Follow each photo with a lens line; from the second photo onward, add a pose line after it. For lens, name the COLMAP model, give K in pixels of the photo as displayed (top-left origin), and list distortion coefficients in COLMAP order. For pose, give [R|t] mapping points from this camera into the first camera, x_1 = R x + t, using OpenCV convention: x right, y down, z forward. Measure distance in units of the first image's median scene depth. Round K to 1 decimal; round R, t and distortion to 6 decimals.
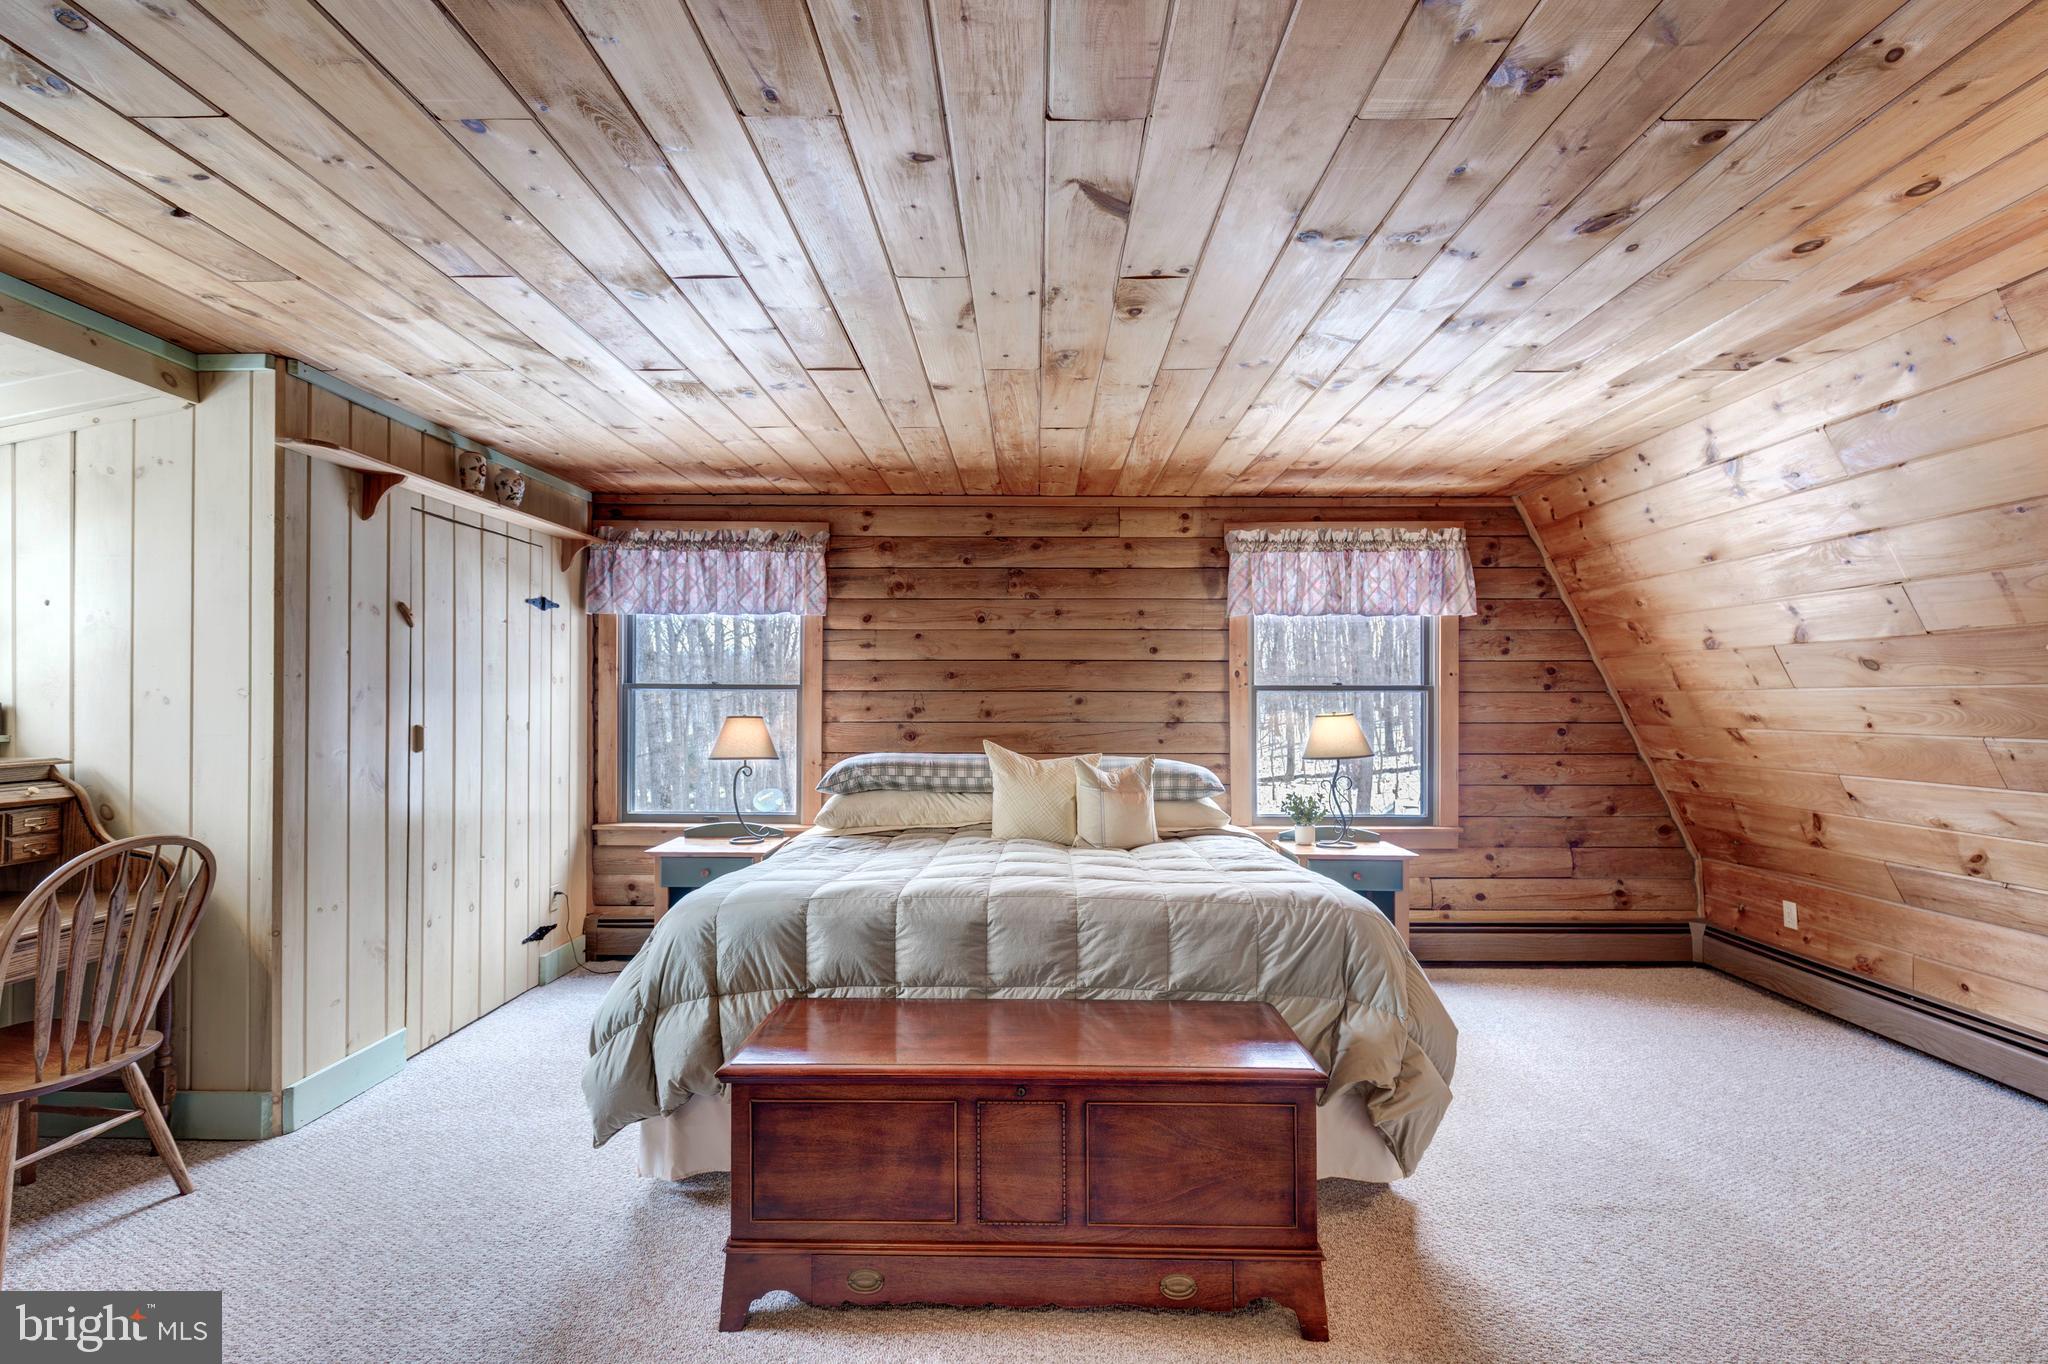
lens RADIAL K [[953.3, 0, 1010.5], [0, 953.3, 686.3], [0, 0, 1]] dist [0.009789, -0.000357]
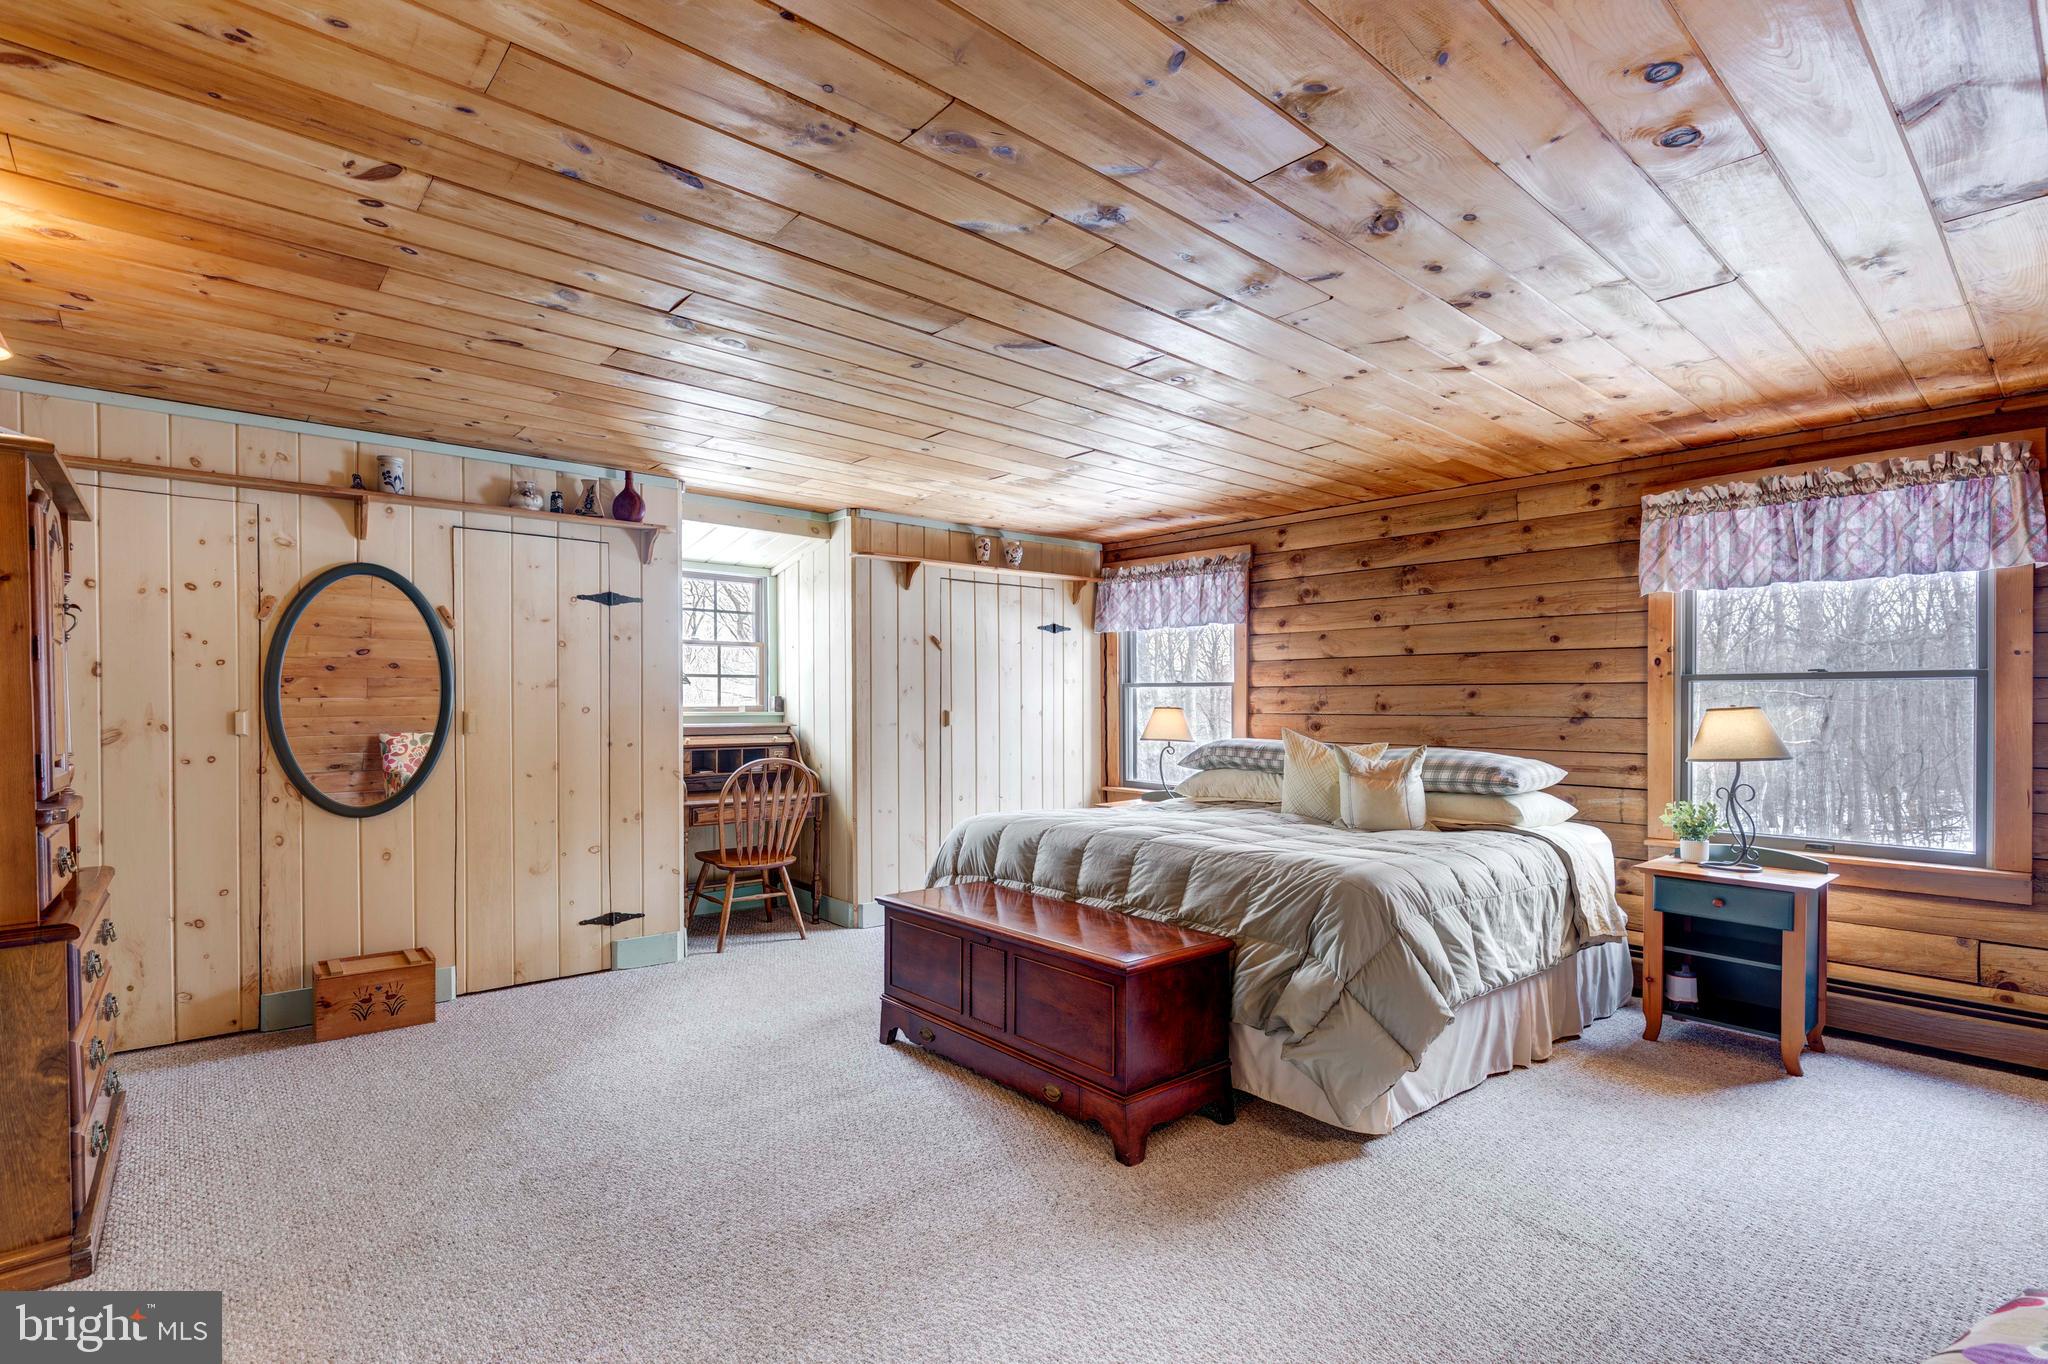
lens RADIAL K [[953.3, 0, 1041.3], [0, 953.3, 704.7], [0, 0, 1]] dist [0.009789, -0.000357]
pose [[0.681106, 0.001483, -0.732184, 0.507093], [0.011011, 0.999864, 0.012268, 0.009437], [0.732102, -0.016418, 0.680997, 0.005322]]
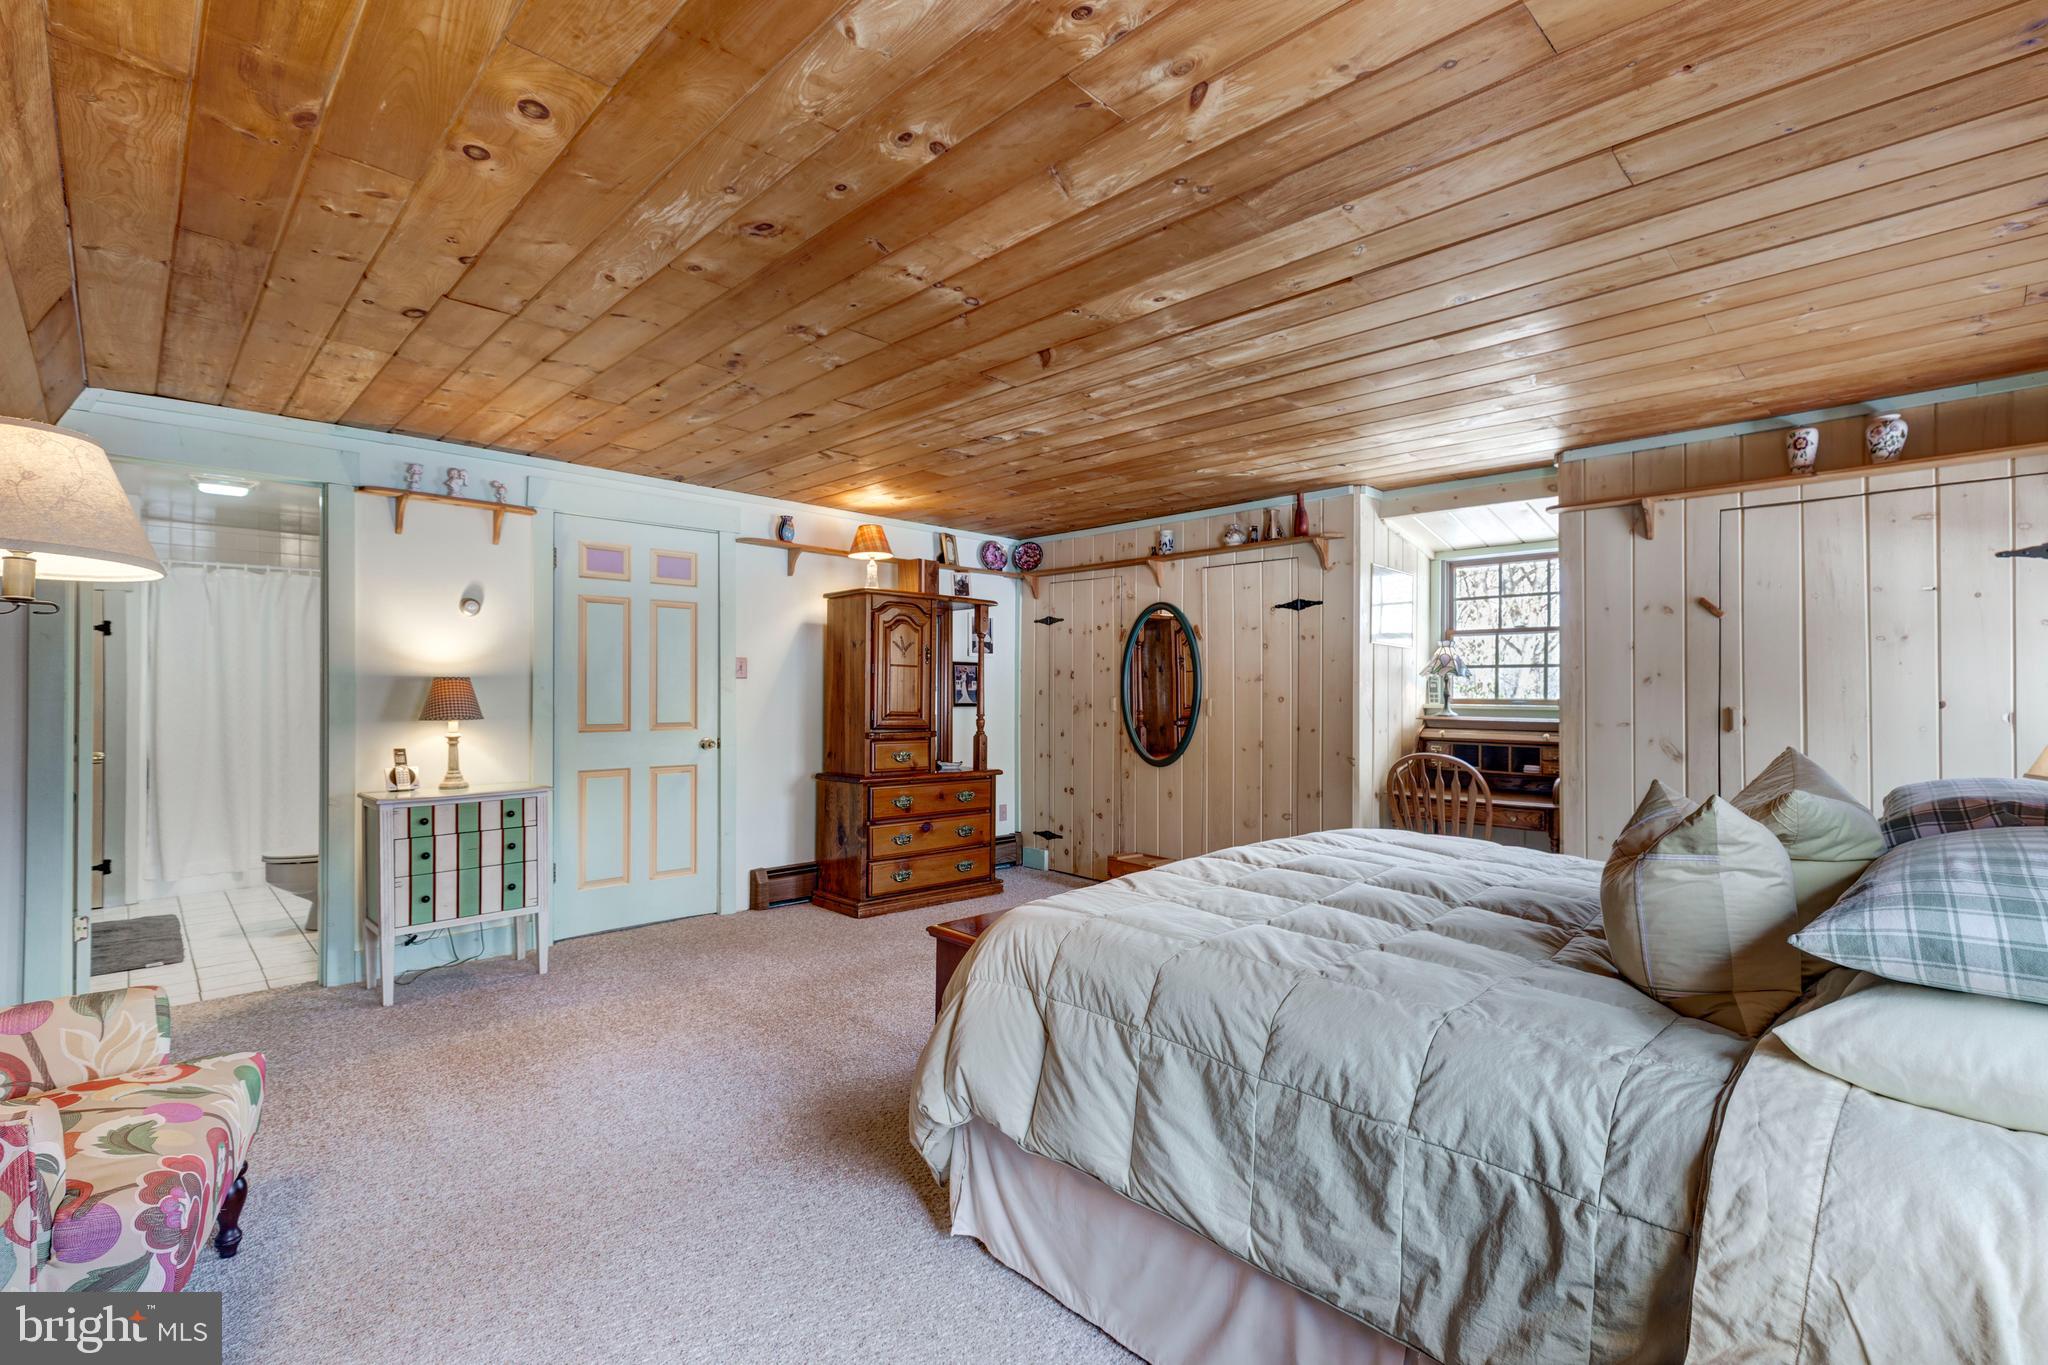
lens RADIAL K [[953.3, 0, 1026.6], [0, 953.3, 688.0], [0, 0, 1]] dist [0.009789, -0.000357]
pose [[-0.702382, -0.010583, -0.711721, 0.533013], [0.002203, 0.999852, -0.017042, 0.026163], [0.711797, -0.013538, -0.702255, 0.883680]]
